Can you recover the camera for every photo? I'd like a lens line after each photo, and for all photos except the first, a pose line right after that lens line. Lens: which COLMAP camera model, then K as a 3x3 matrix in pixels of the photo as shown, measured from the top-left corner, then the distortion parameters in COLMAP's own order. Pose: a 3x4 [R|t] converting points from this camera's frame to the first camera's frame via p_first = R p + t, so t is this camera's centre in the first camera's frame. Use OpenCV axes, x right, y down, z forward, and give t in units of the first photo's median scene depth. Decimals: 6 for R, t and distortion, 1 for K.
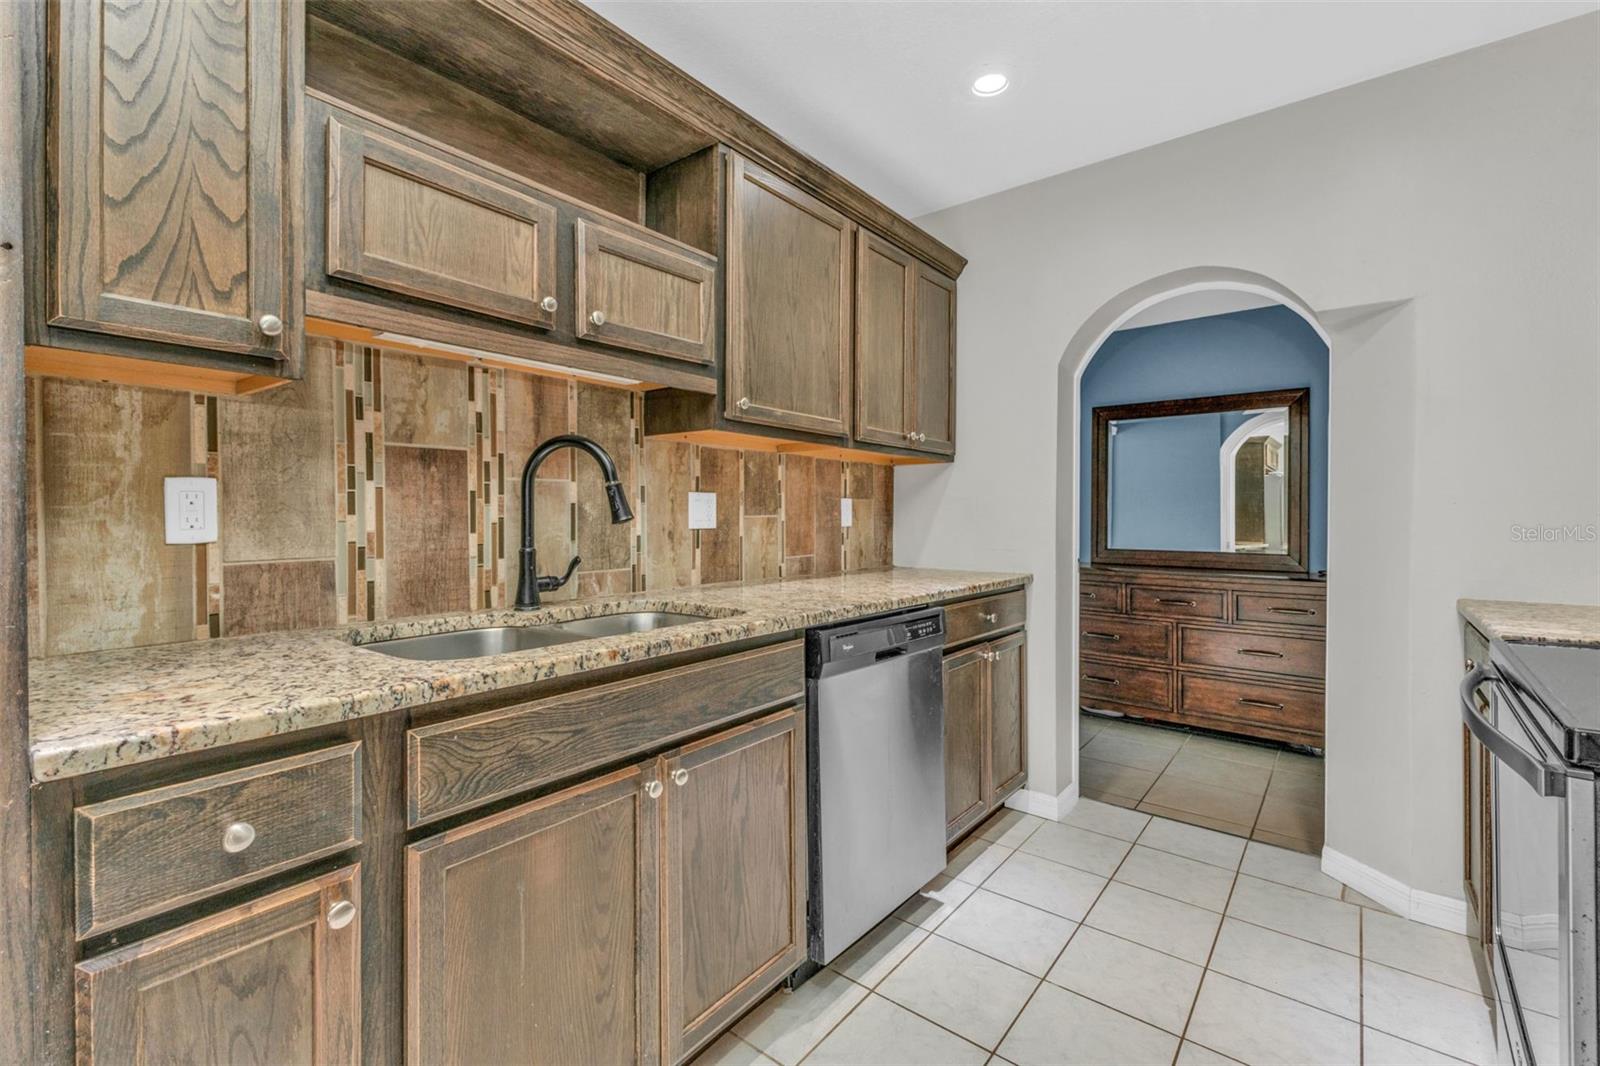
lens RADIAL K [[708.7, 0, 795.7], [0, 708.7, 515.0], [0, 0, 1]] dist [0.011371, -0.001831]
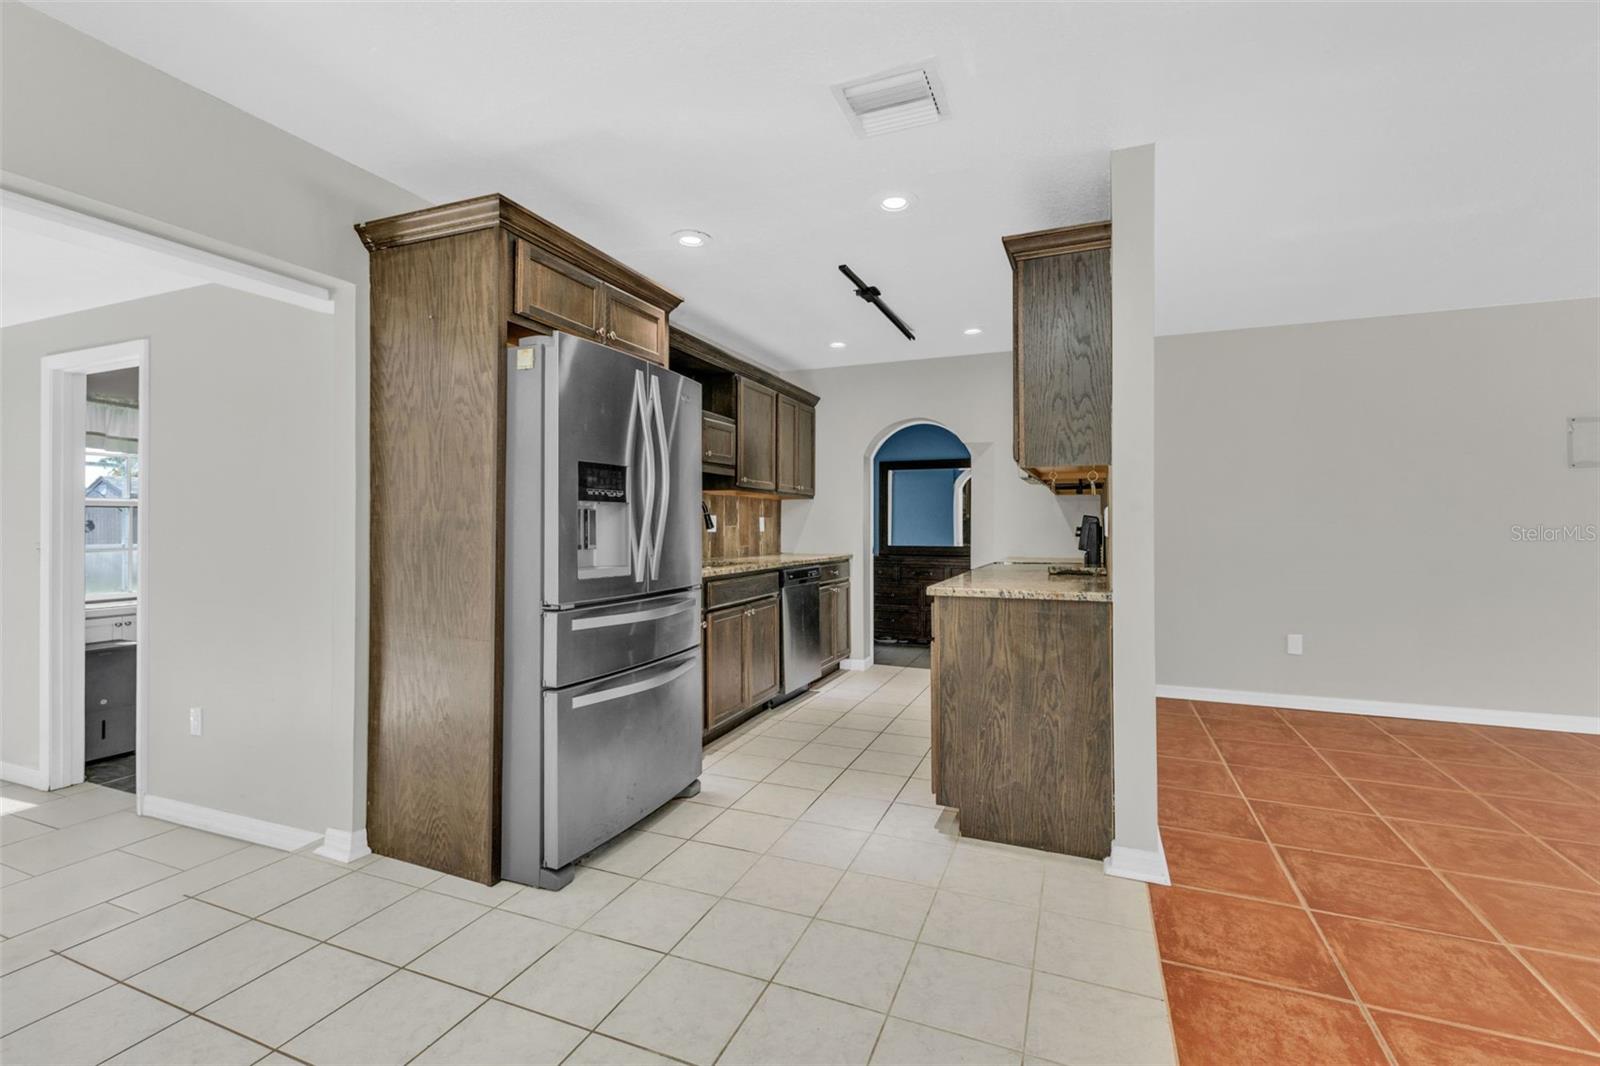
lens RADIAL K [[708.7, 0, 810.6], [0, 708.7, 521.0], [0, 0, 1]] dist [0.011371, -0.001831]
pose [[0.957337, -0.000953, 0.288971, -0.538988], [0.002471, 0.999985, -0.004889, -0.004320], [-0.288962, 0.005394, 0.957325, -1.339864]]
